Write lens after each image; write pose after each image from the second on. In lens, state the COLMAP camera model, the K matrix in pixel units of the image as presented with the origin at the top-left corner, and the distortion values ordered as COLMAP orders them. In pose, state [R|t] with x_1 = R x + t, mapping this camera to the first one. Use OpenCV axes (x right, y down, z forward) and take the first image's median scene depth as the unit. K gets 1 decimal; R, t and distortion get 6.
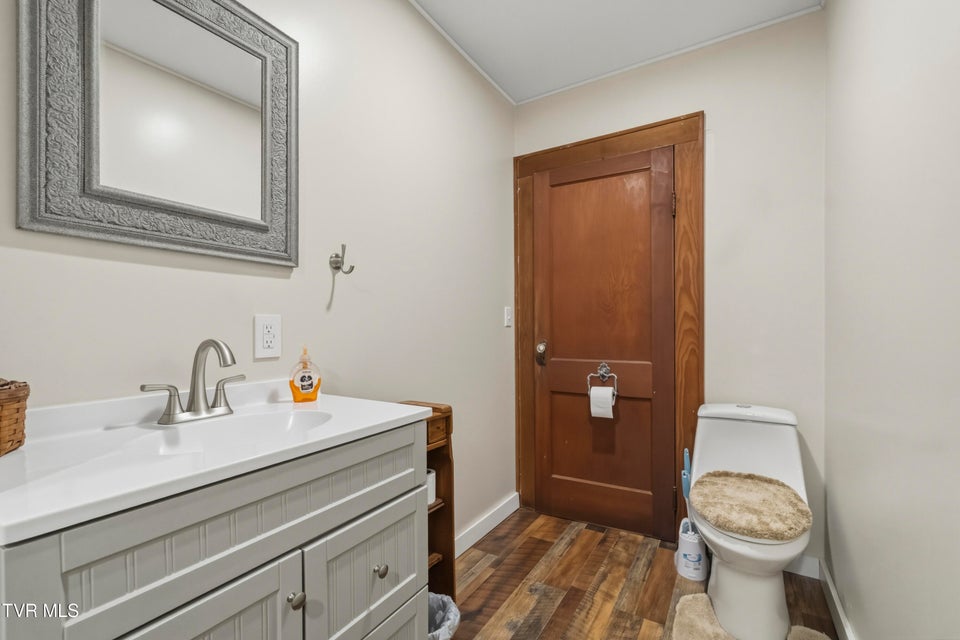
lens RADIAL K [[422.5, 0, 480.4], [0, 422.5, 331.4], [0, 0, 1]] dist [-0.003443, -0.000455]
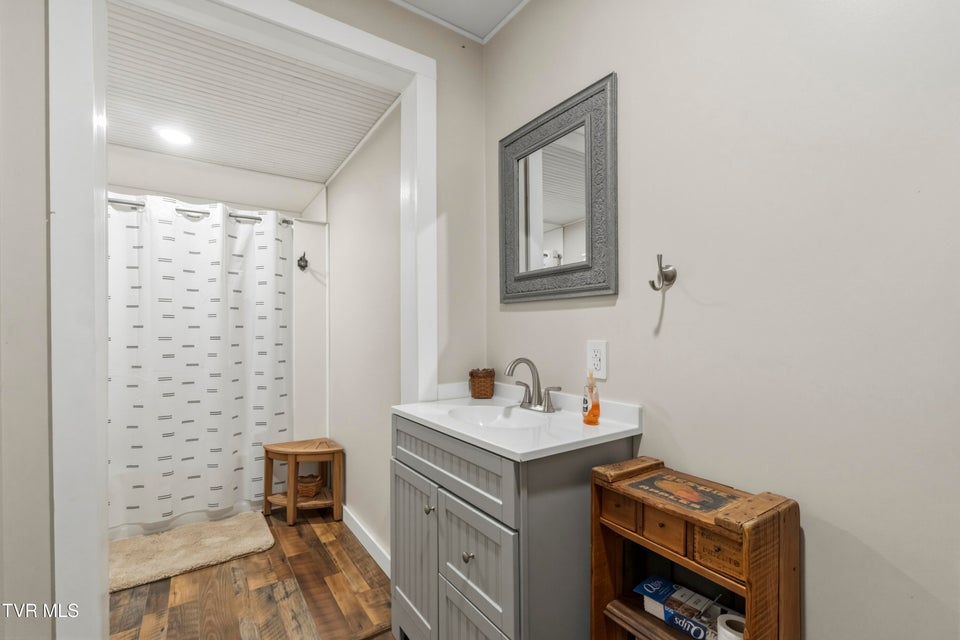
lens RADIAL K [[415.0, 0, 480.0], [0, 415.0, 320.0], [0, 0, 1]] dist [-0.001232, -0.000007]
pose [[-0.398552, -0.001255, -0.917145, 0.676098], [0.008956, 0.999946, -0.005260, -0.093212], [0.917102, -0.010310, -0.398519, 1.186867]]
